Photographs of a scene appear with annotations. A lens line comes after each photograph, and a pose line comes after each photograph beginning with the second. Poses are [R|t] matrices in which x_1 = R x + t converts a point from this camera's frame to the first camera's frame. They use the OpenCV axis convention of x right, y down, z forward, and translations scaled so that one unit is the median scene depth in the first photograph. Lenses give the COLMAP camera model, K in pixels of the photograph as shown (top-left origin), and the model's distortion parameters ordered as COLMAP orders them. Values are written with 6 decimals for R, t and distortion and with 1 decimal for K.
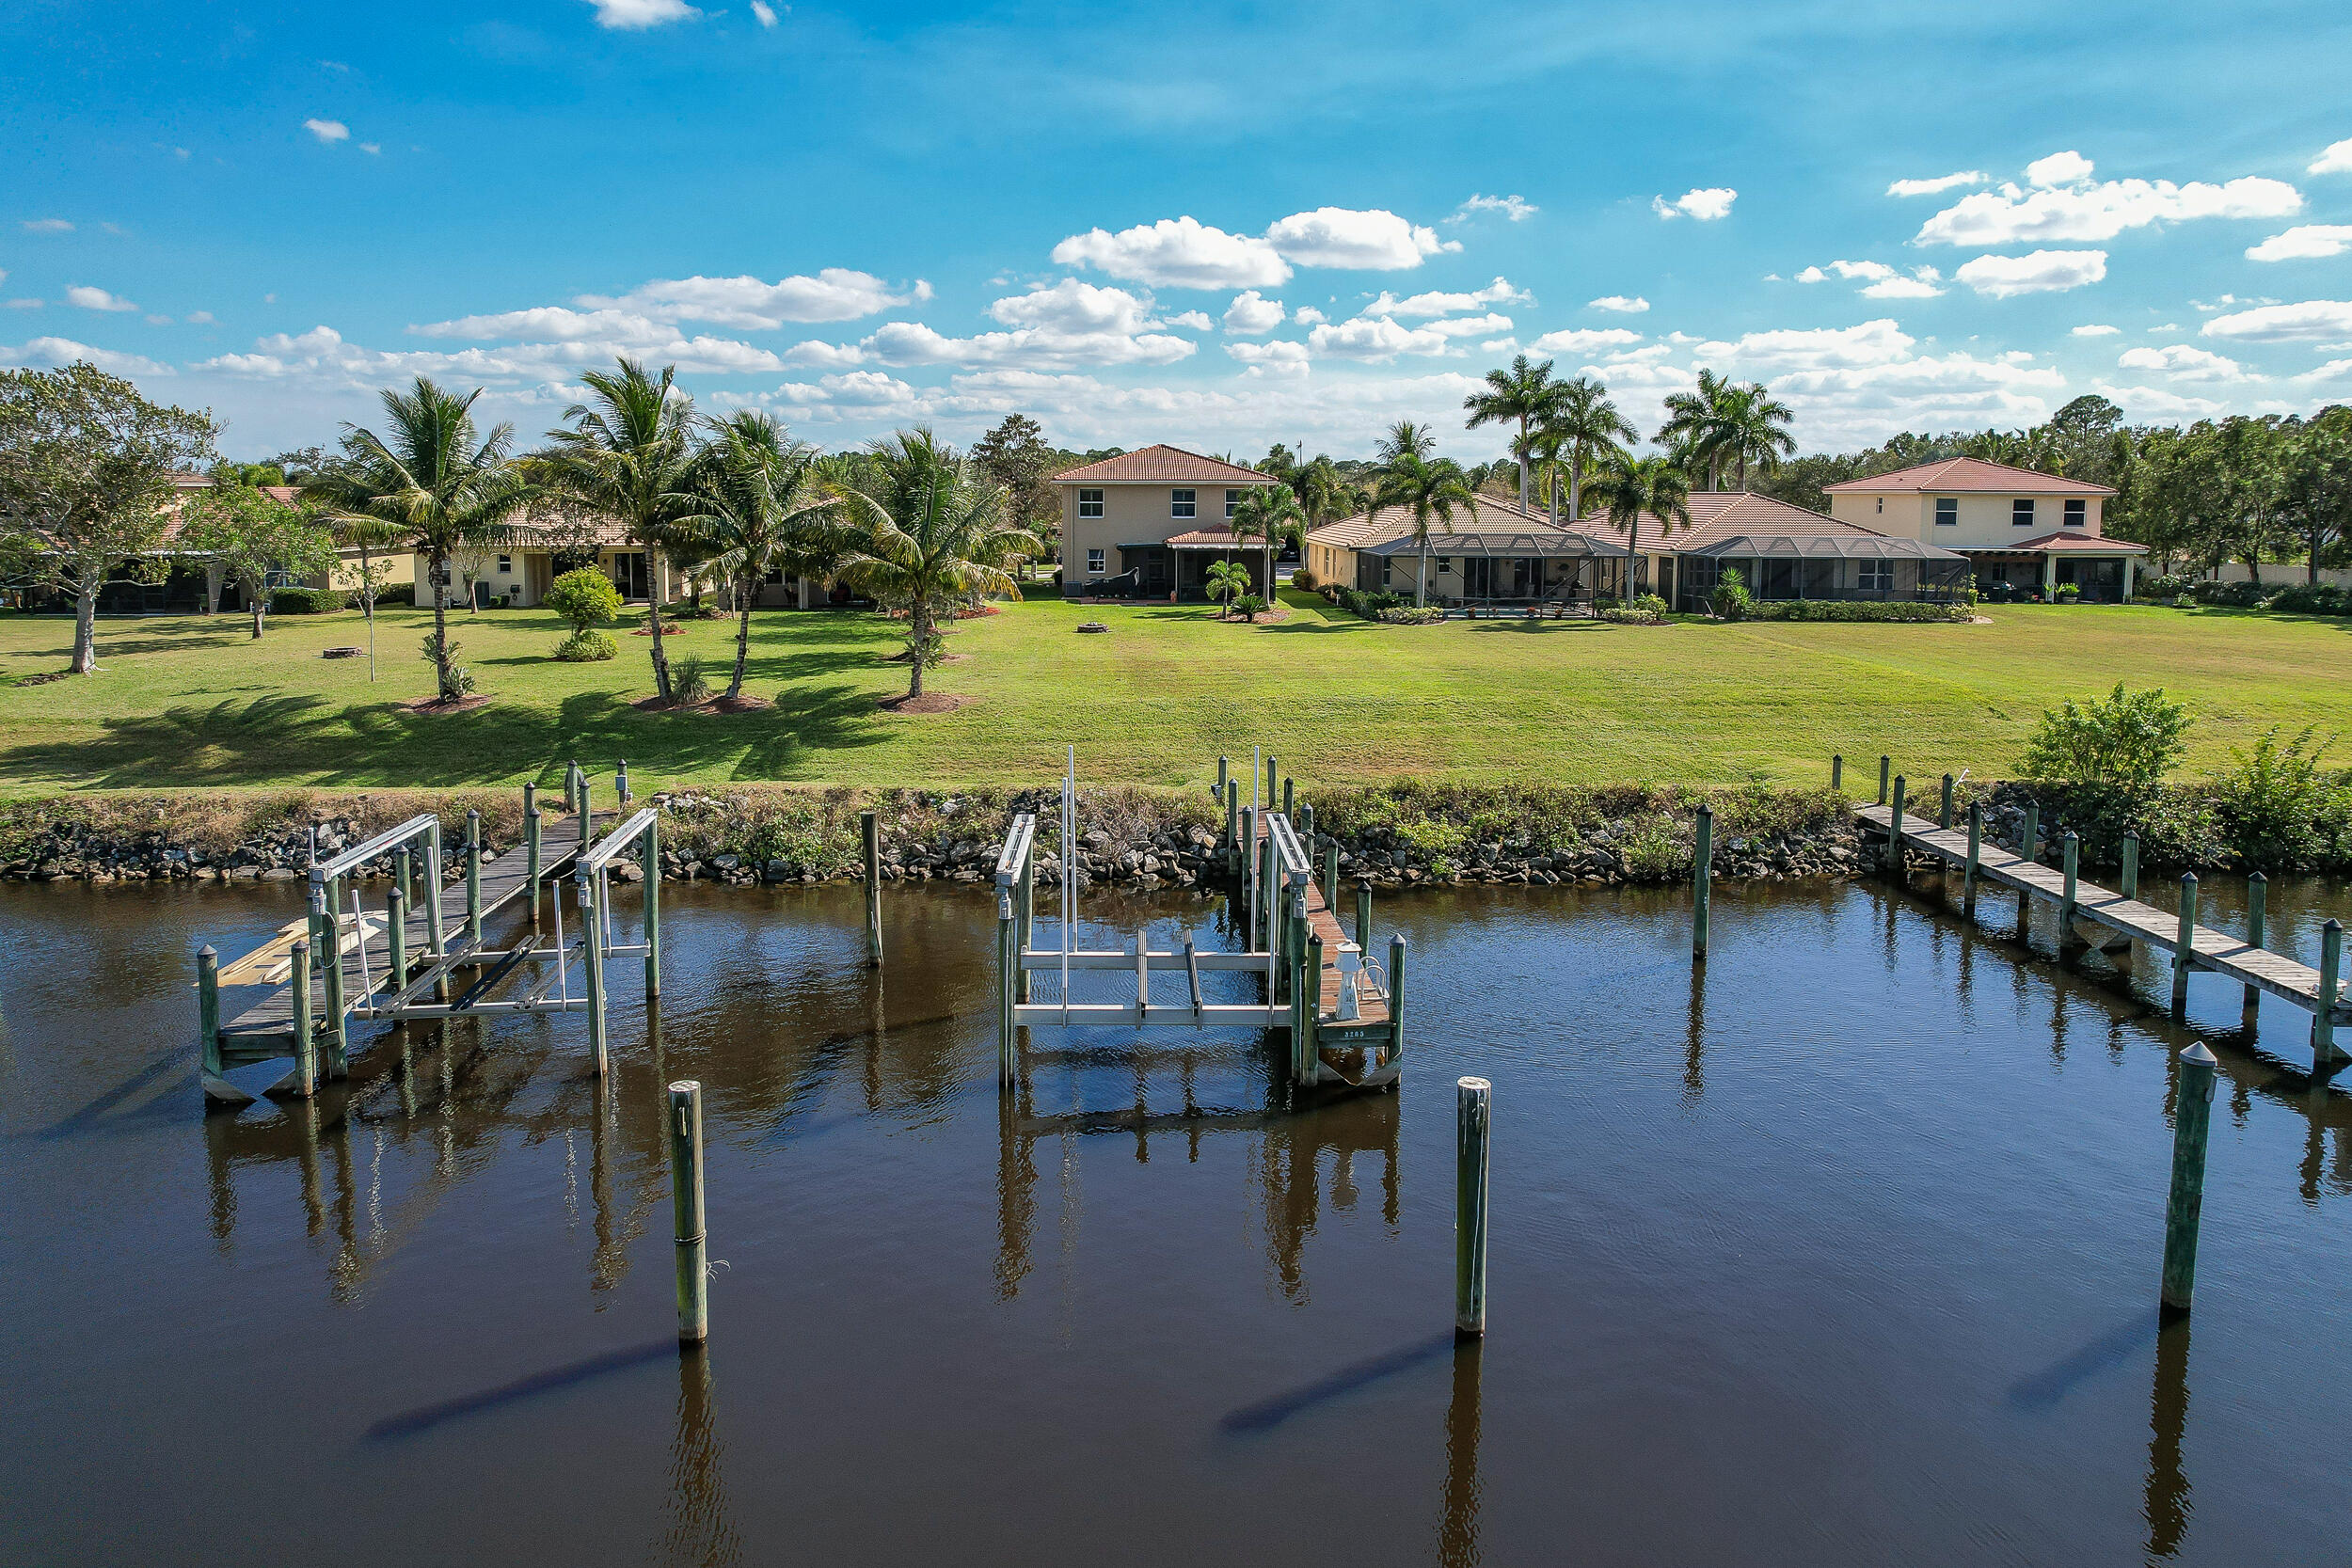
lens RADIAL K [[1540.4, 0, 1157.0], [0, 1540.4, 659.4], [0, 0, 1]] dist [-0.072375, 0.060184]
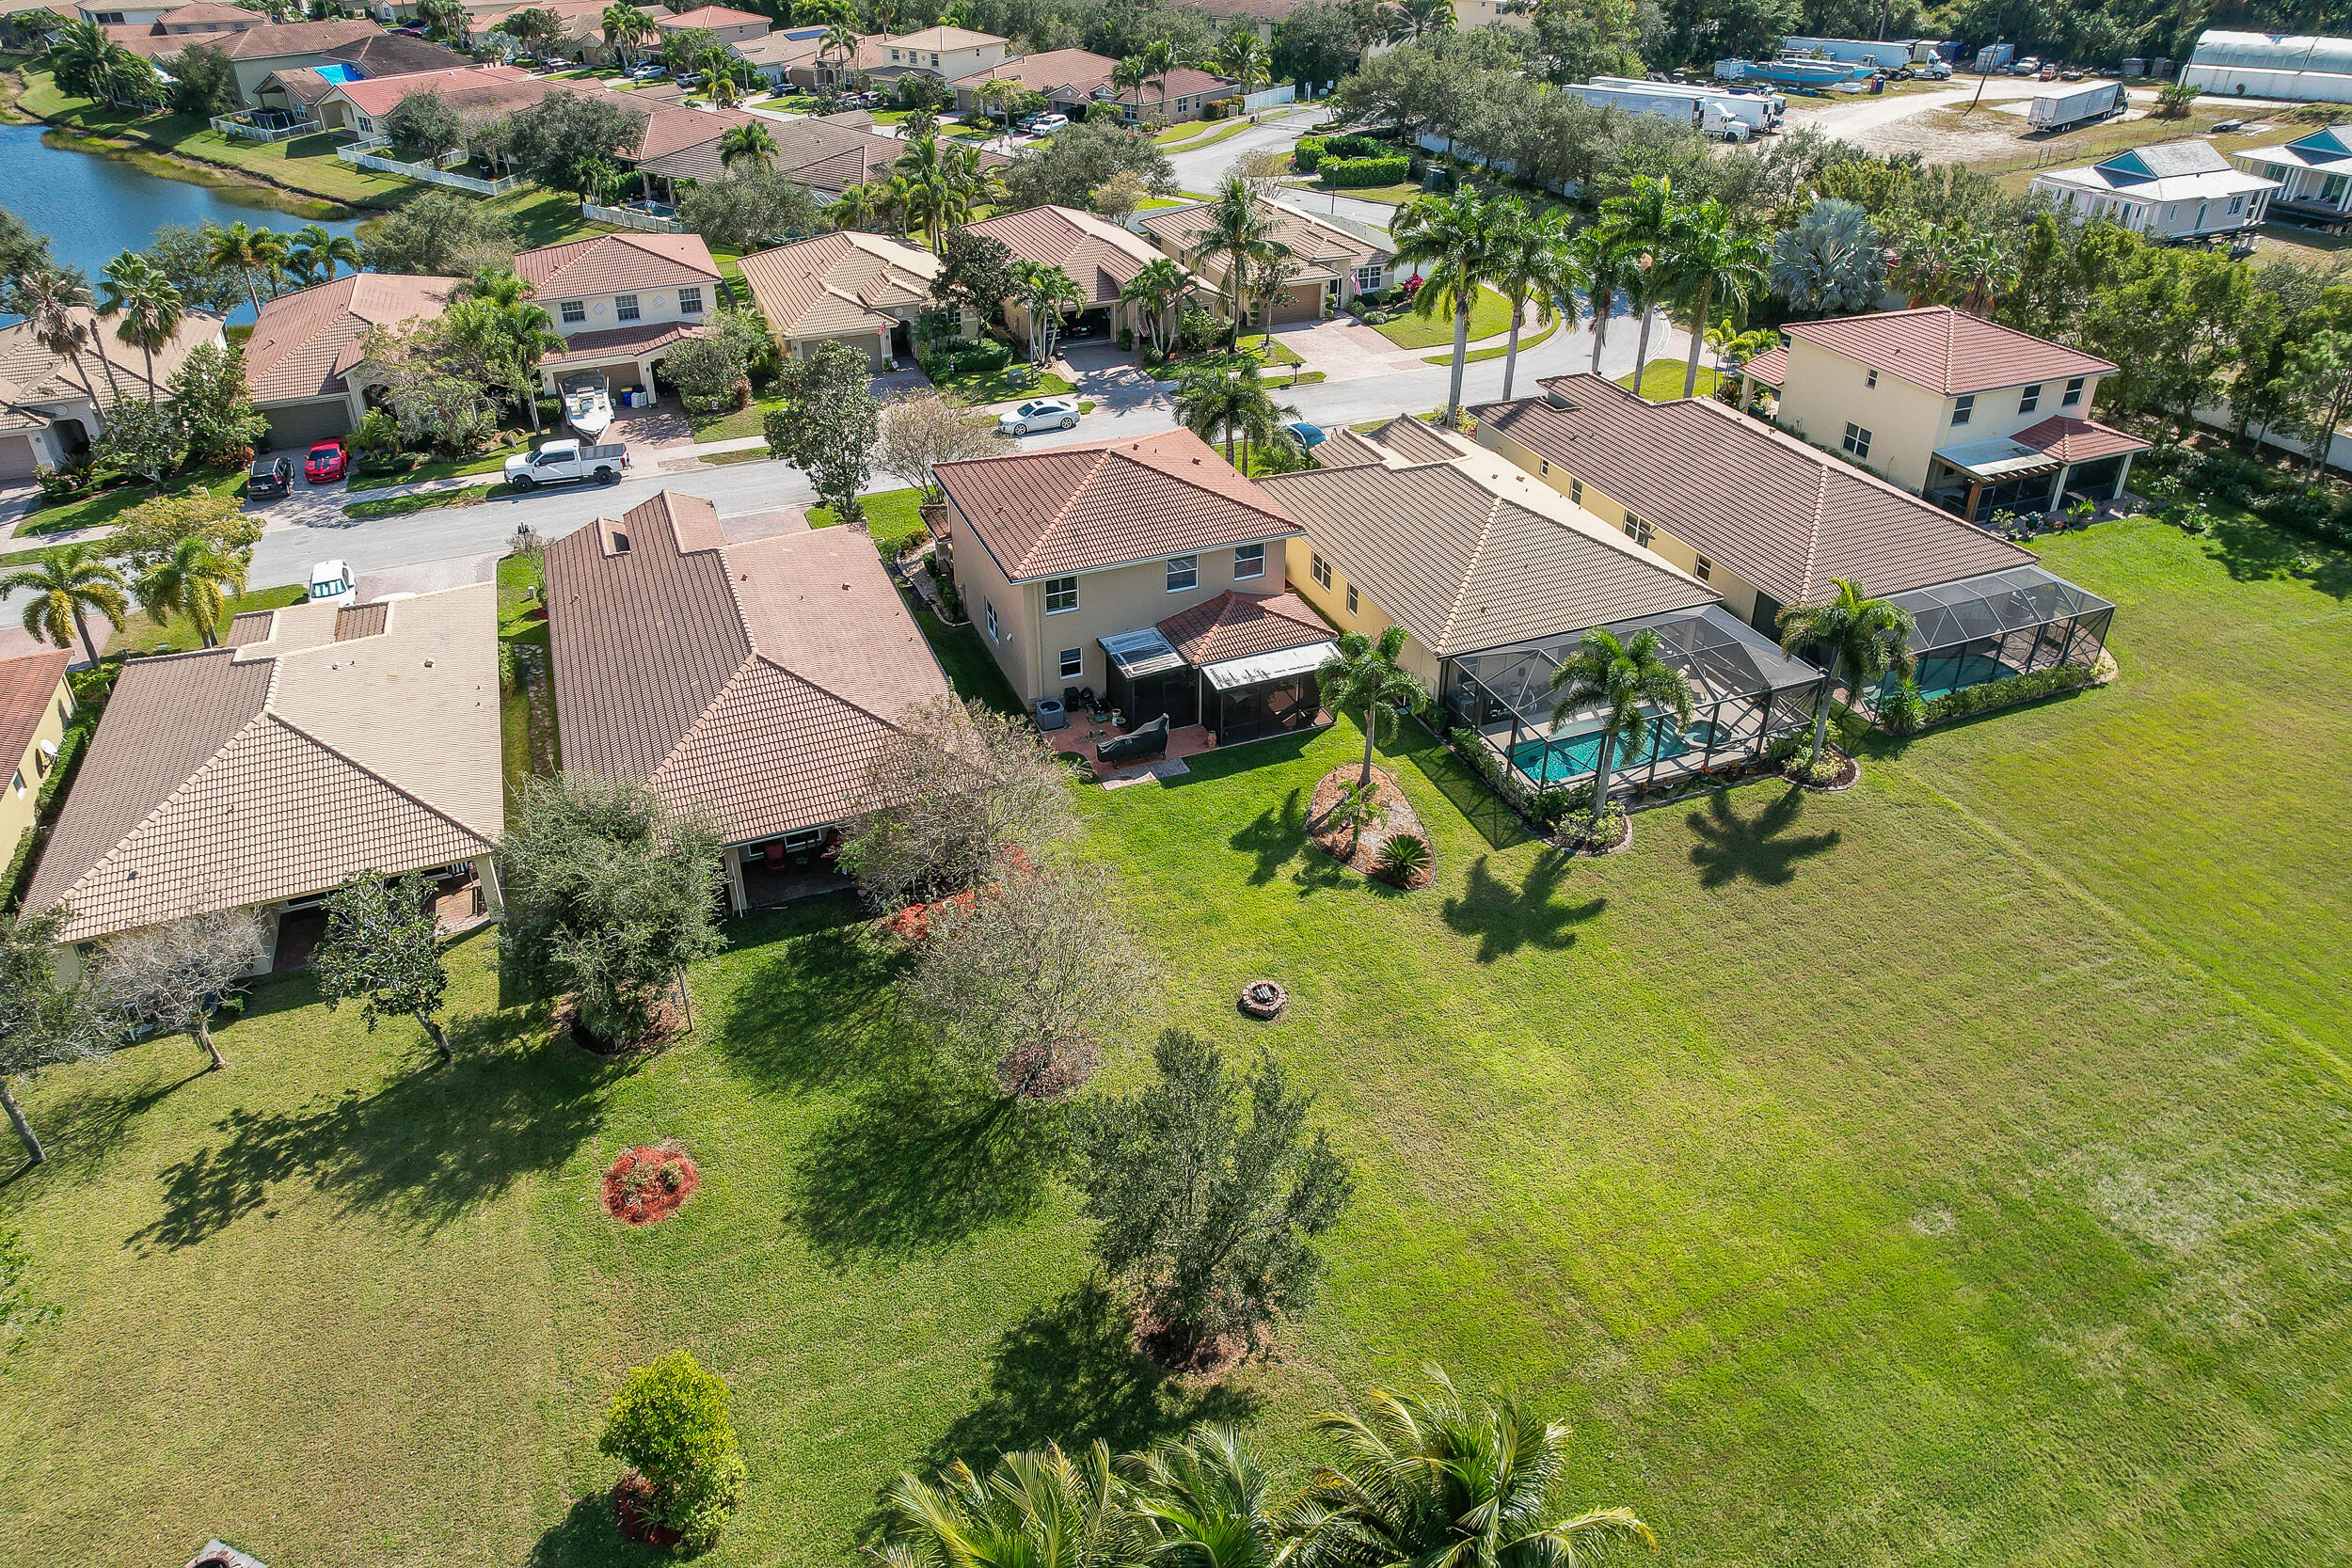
lens RADIAL K [[1506.2, 0, 1170.5], [0, 1506.2, 706.5], [0, 0, 1]] dist [-0.086885, 0.085488]
pose [[0.942993, -0.174598, 0.283337, -0.276681], [0.040541, 0.905263, 0.422913, -0.469951], [-0.330334, -0.387317, 0.860735, 0.497539]]
